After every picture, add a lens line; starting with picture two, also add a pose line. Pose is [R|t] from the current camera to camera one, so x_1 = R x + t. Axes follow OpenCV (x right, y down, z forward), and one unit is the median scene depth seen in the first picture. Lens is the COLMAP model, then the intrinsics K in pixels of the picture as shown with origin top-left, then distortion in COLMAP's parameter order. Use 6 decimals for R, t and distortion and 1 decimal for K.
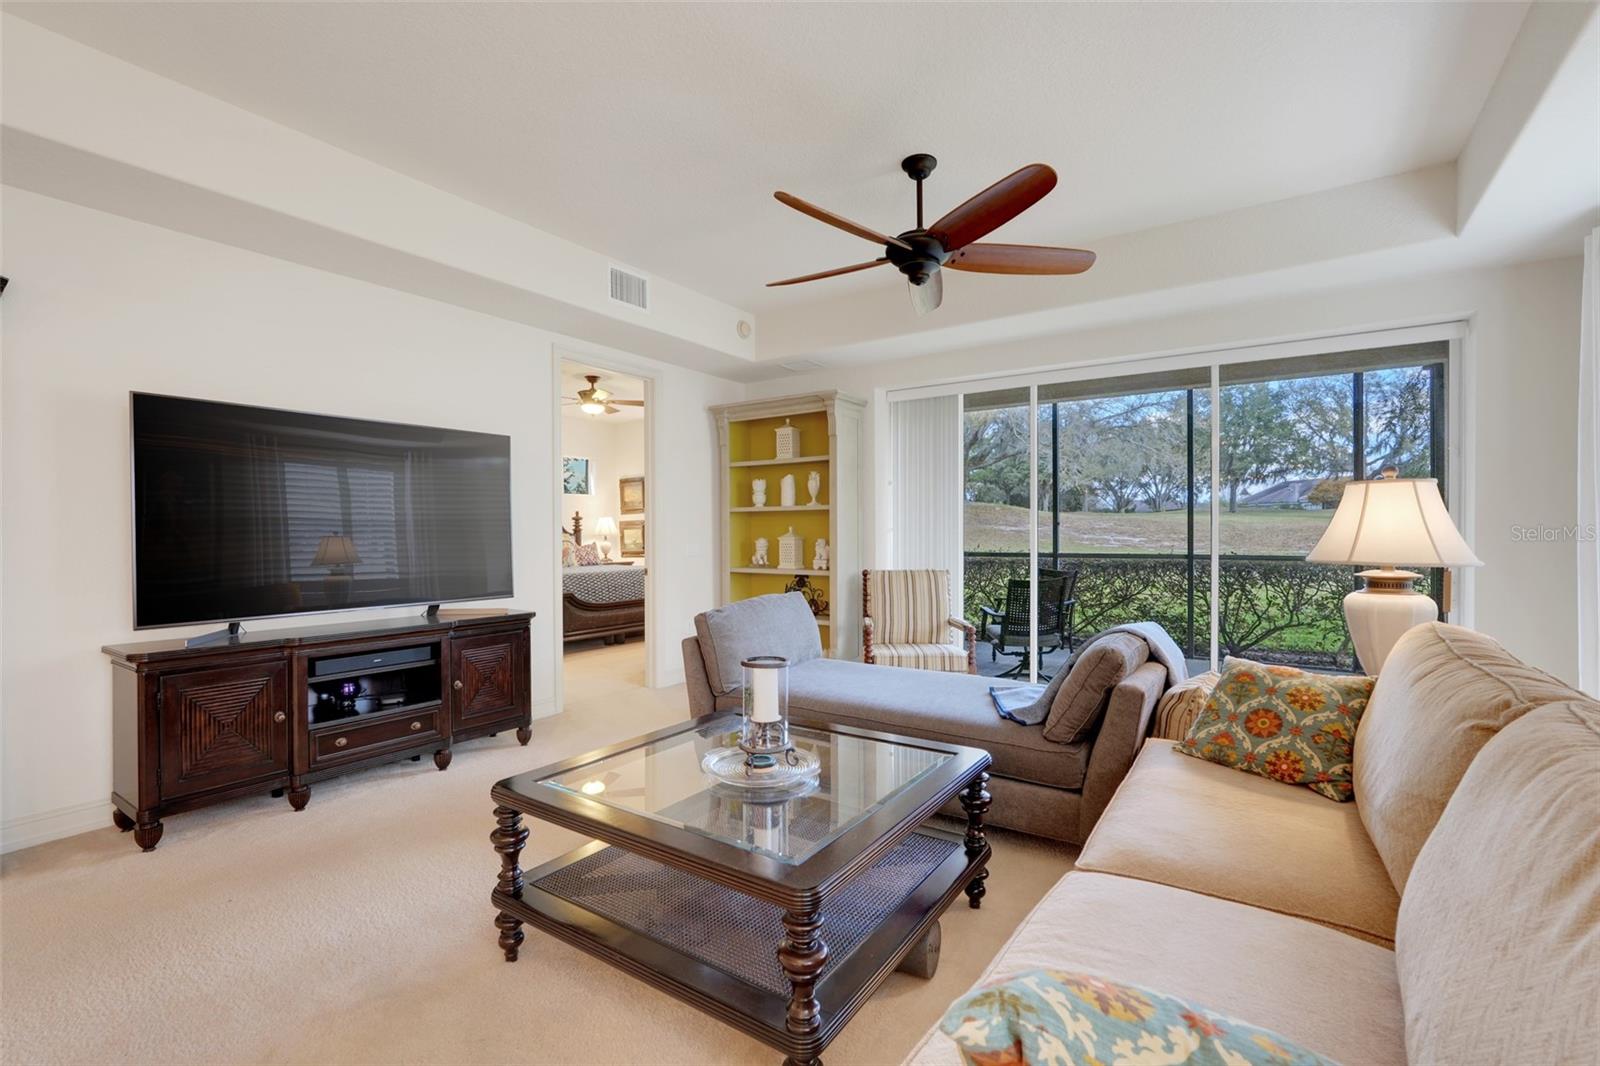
lens RADIAL K [[700.9, 0, 798.8], [0, 700.9, 533.0], [0, 0, 1]] dist [-0.020751, 0.010251]
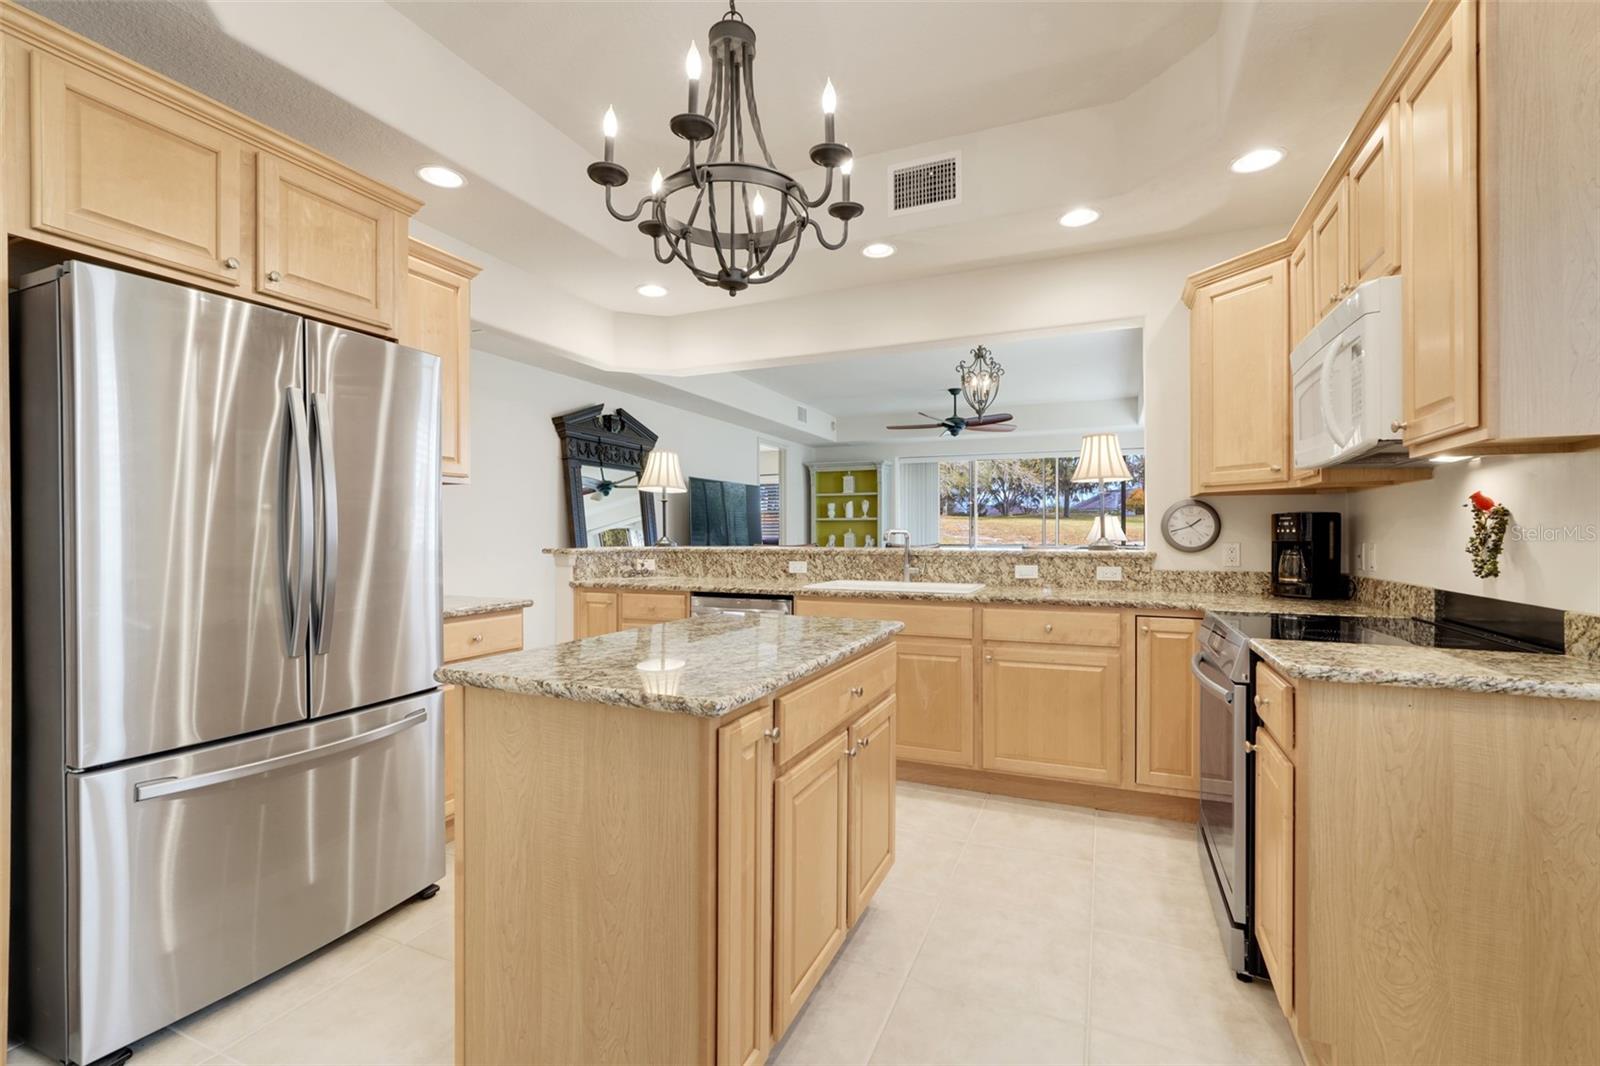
lens RADIAL K [[700.9, 0, 798.8], [0, 700.9, 533.0], [0, 0, 1]] dist [-0.020751, 0.010251]
pose [[0.981781, 0.003133, 0.189991, -0.506209], [-0.002797, 0.999994, -0.002038, 0.006602], [-0.189997, 0.001469, 0.981784, -0.821319]]
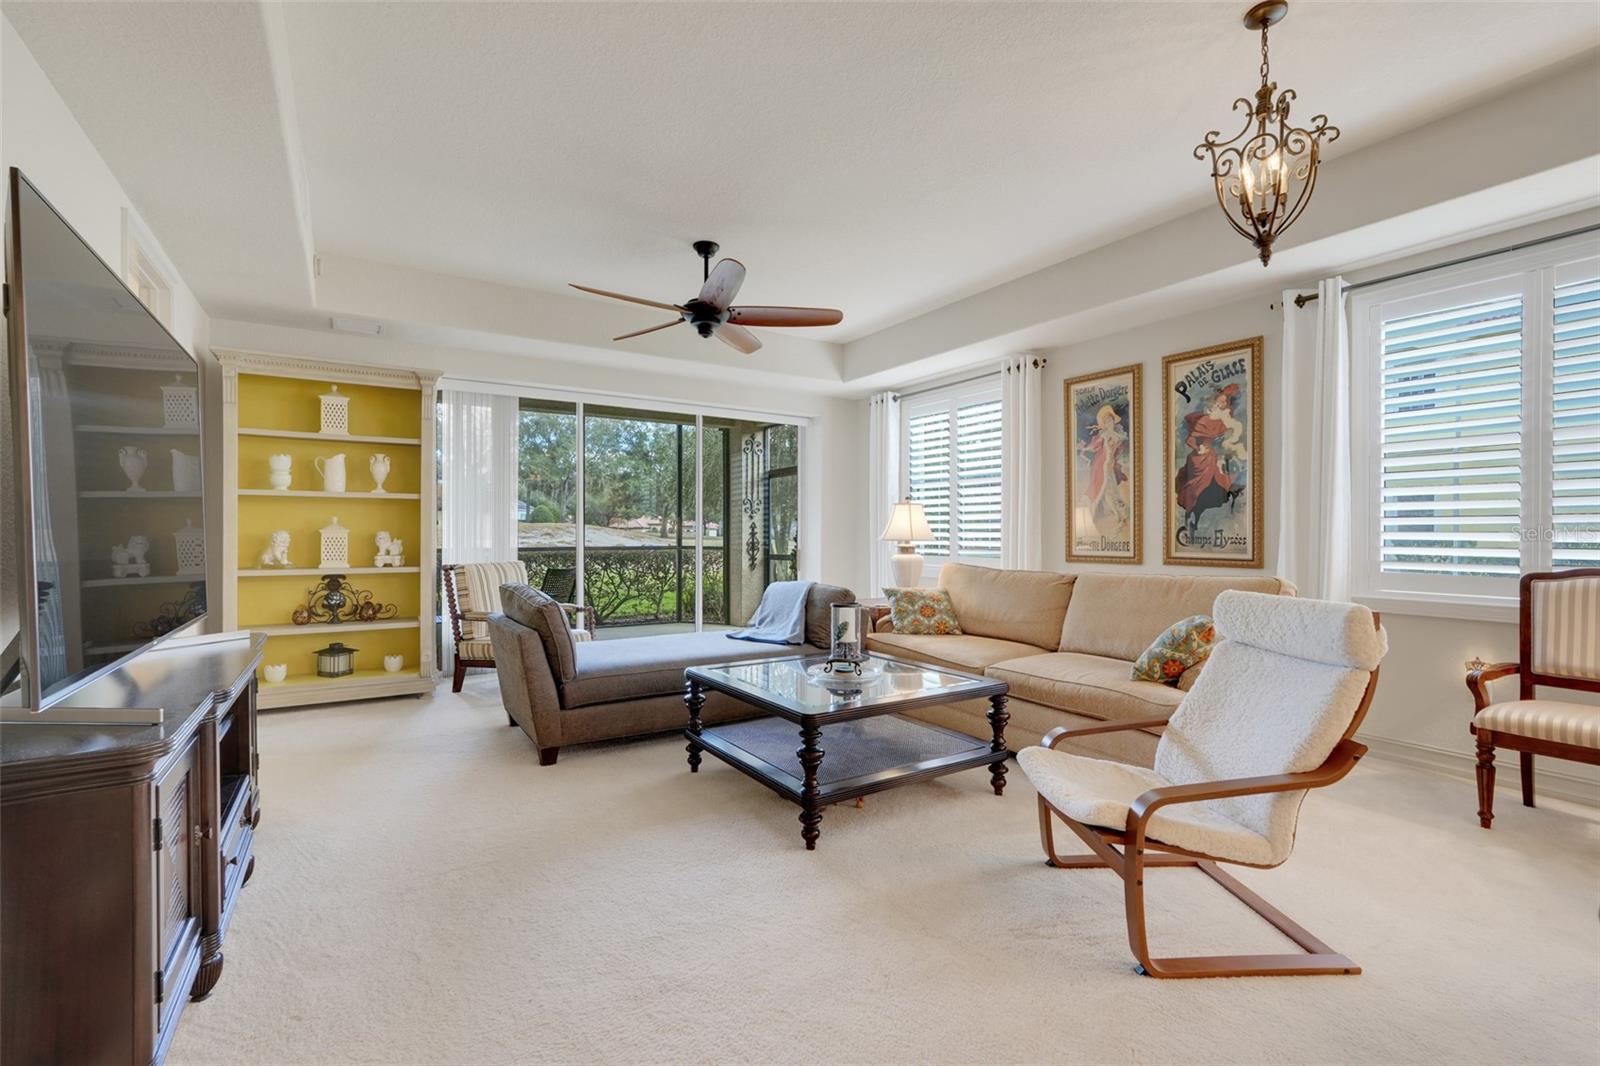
lens RADIAL K [[700.9, 0, 798.8], [0, 700.9, 533.0], [0, 0, 1]] dist [-0.020751, 0.010251]
pose [[0.389182, -0.001681, 0.921160, -0.555830], [-0.003518, 0.999988, 0.003311, 0.005510], [-0.921154, -0.004529, 0.389171, 0.180170]]
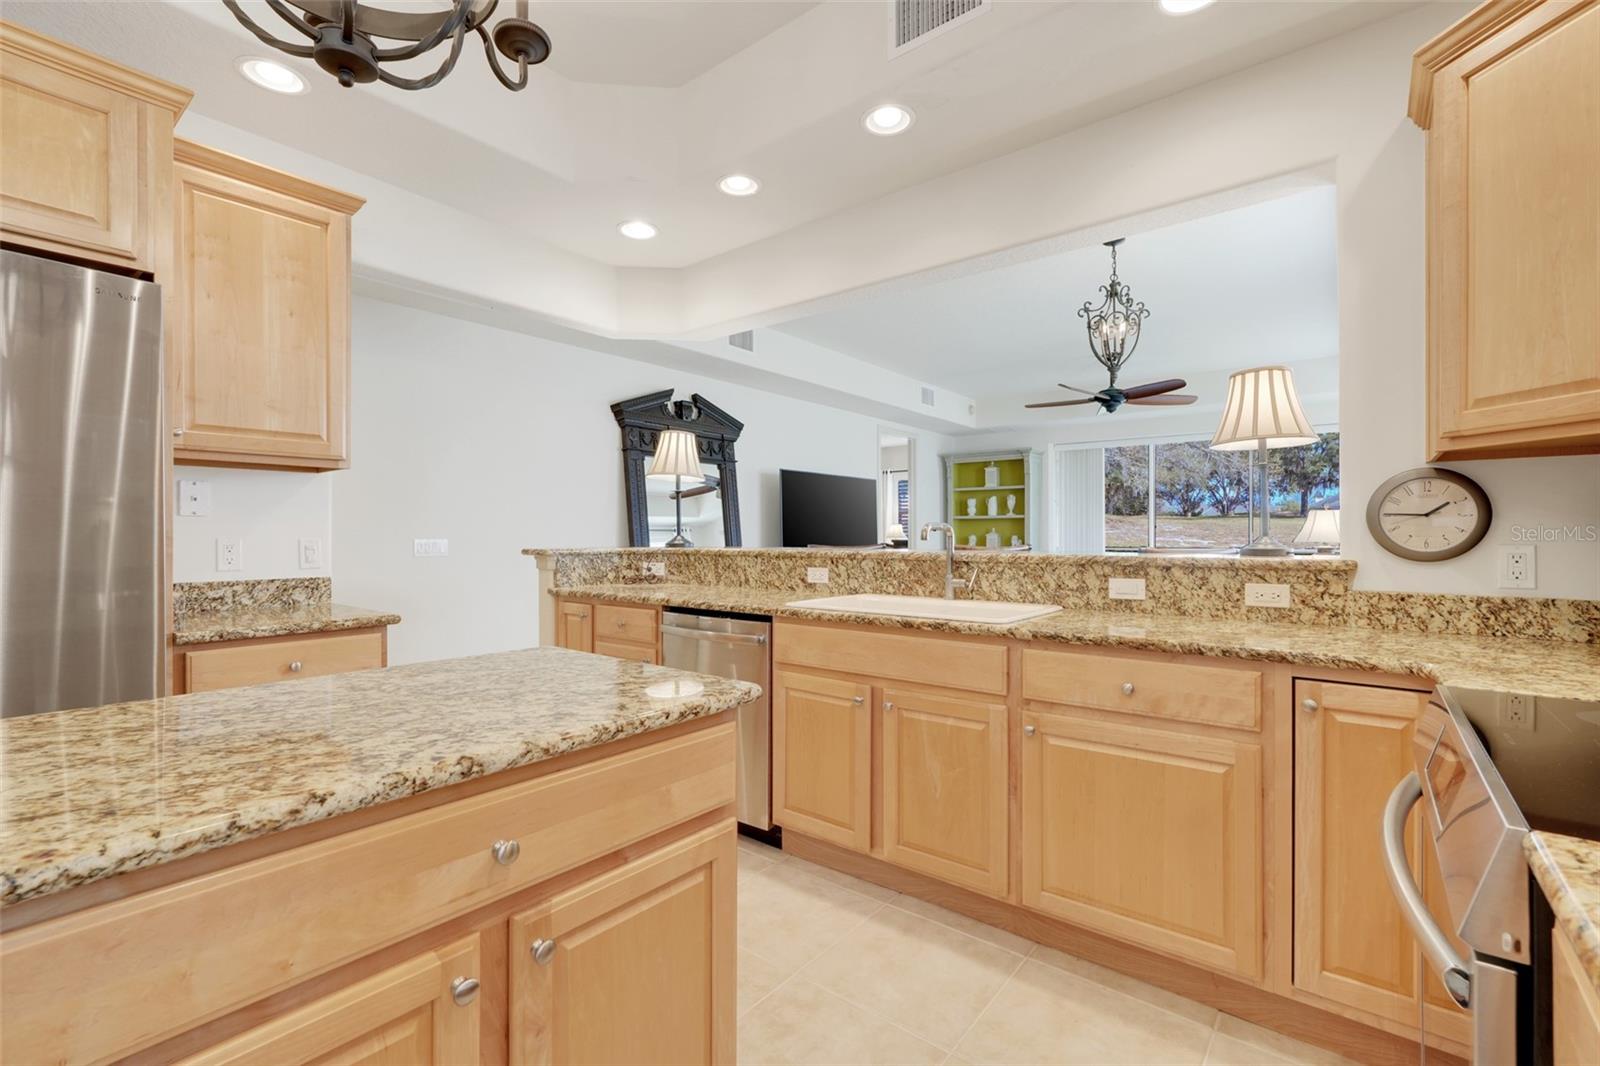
lens RADIAL K [[705.4, 0, 796.1], [0, 705.4, 533.1], [0, 0, 1]] dist [-0.021784, 0.010406]
pose [[0.997202, 0.003325, -0.074686, -0.348421], [-0.003586, 0.999988, -0.003358, 0.009378], [0.074674, 0.003617, 0.997201, -0.664132]]
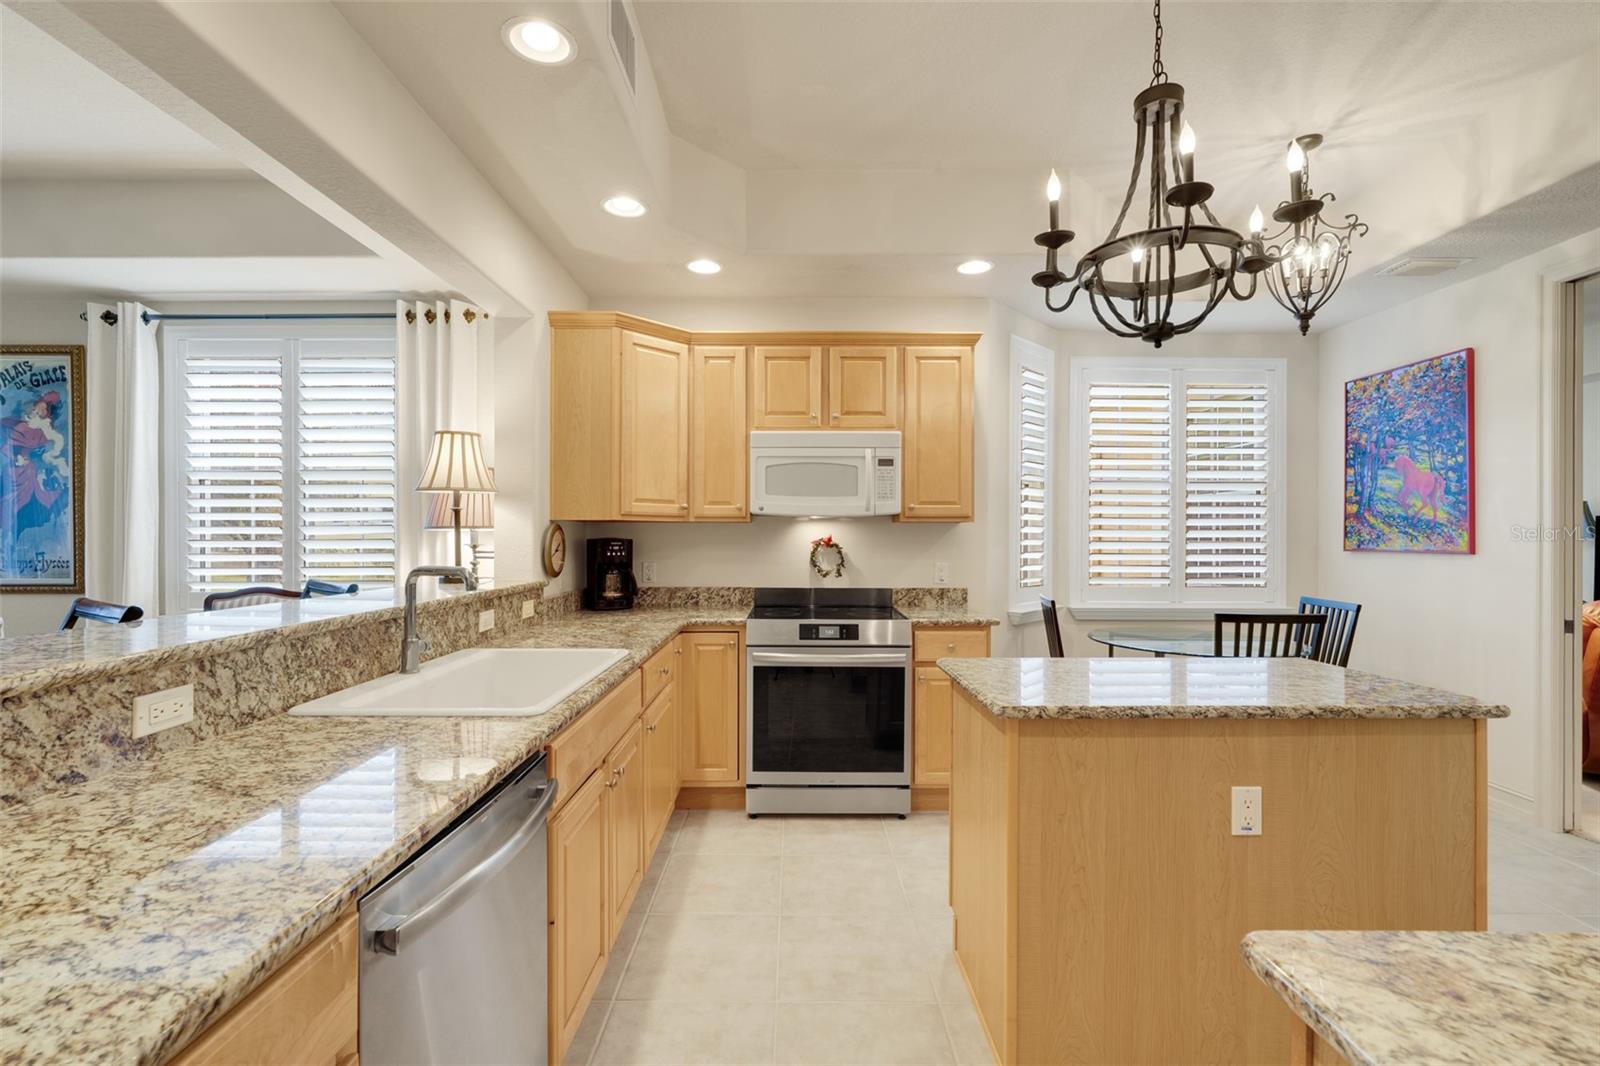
lens RADIAL K [[700.9, 0, 798.8], [0, 700.9, 533.0], [0, 0, 1]] dist [-0.020751, 0.010251]
pose [[-0.570898, 0.003878, 0.821012, -0.652245], [-0.000391, 0.999987, -0.004995, -0.012474], [-0.821021, -0.003173, -0.570889, -0.161001]]
